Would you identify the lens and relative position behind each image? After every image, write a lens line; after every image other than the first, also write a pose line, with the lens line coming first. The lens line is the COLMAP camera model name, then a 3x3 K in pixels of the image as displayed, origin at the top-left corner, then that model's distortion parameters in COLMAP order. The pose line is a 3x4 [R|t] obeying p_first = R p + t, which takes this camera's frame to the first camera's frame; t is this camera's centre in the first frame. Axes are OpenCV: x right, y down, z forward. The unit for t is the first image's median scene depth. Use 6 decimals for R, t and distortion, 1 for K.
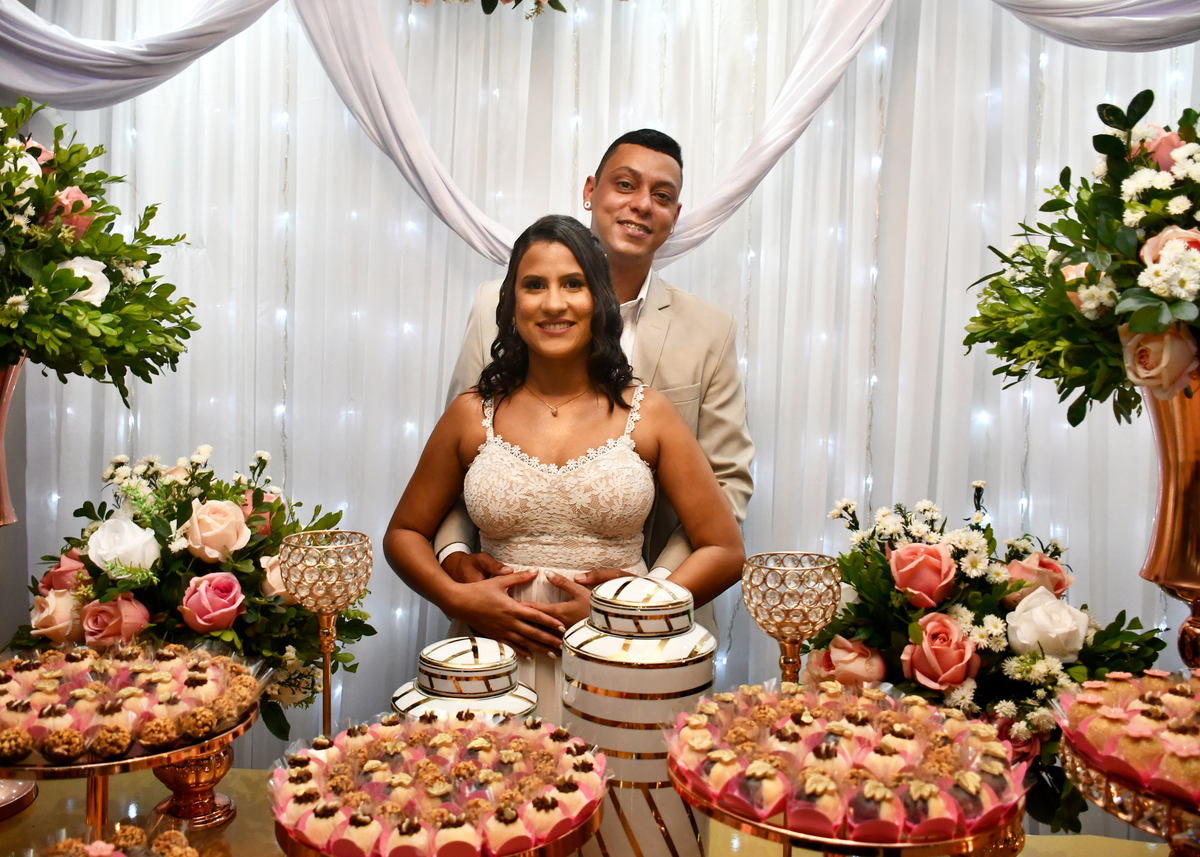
lens RADIAL K [[951.1, 0, 596.2], [0, 951.1, 434.9], [0, 0, 1]] dist [-0.037865, 0.001892]
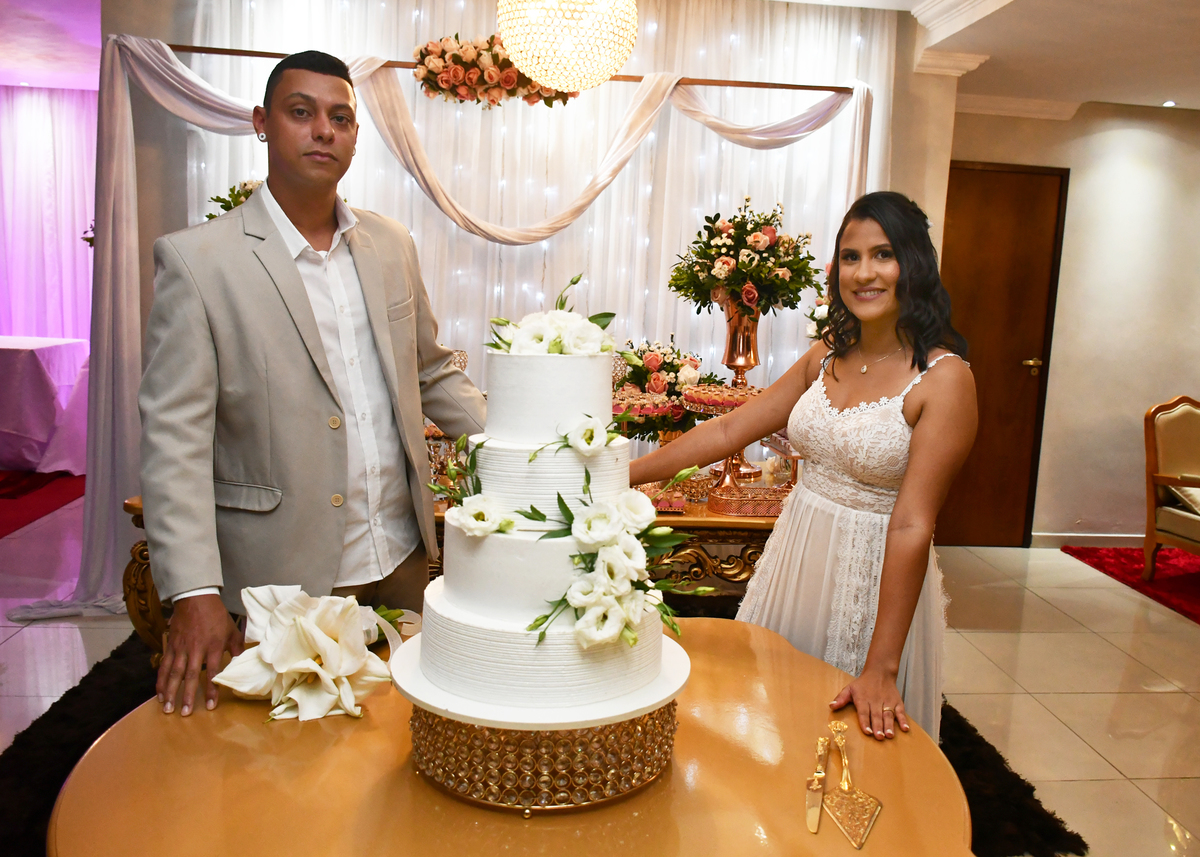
lens RADIAL K [[951.1, 0, 605.5], [0, 951.1, 428.8], [0, 0, 1]] dist [-0.037865, 0.001892]
pose [[0.977635, -0.018136, 0.209523, -0.473469], [-0.005887, 0.993524, 0.113466, 0.011496], [-0.210224, -0.112162, 0.971198, -2.055440]]
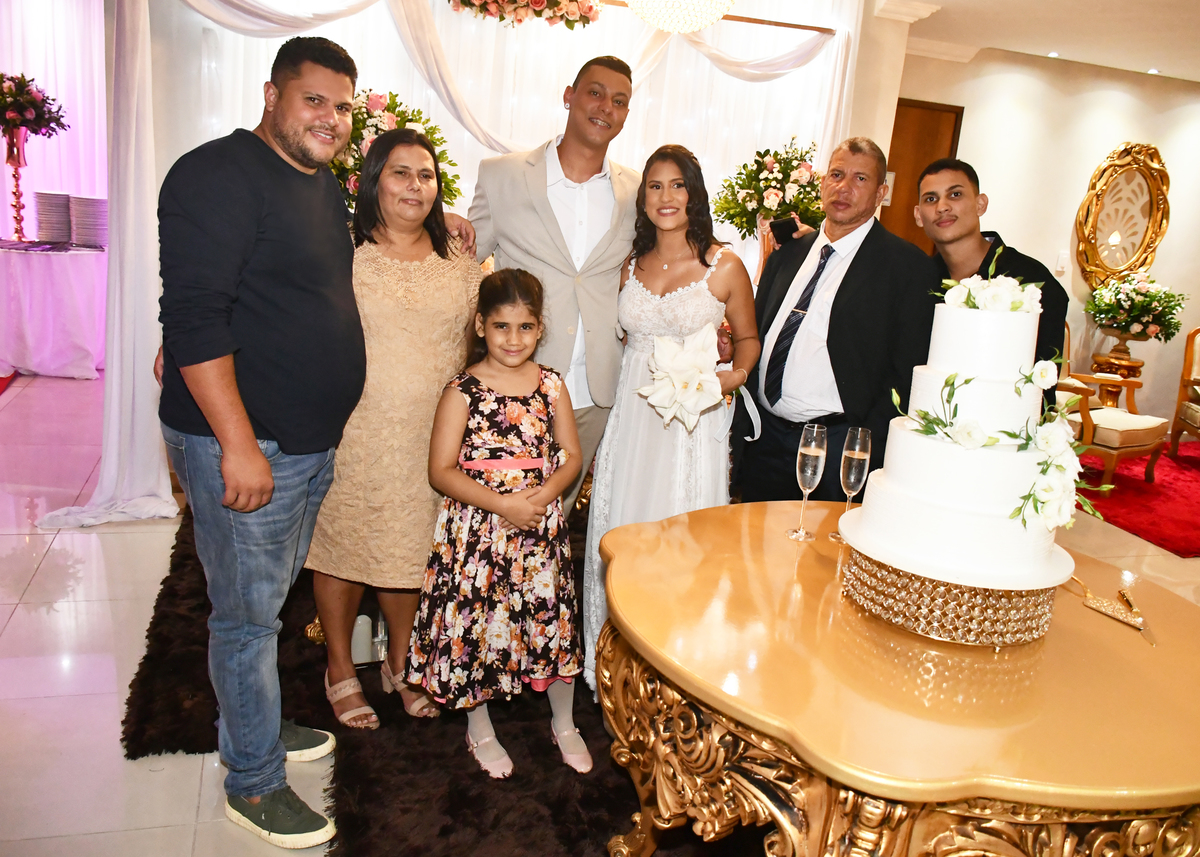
lens RADIAL K [[951.1, 0, 595.2], [0, 951.1, 430.9], [0, 0, 1]] dist [-0.037865, 0.001892]
pose [[0.917837, -0.049223, 0.393893, -1.409050], [-0.037967, 0.976848, 0.210541, -0.038718], [-0.395137, -0.208197, 0.894718, -2.075374]]
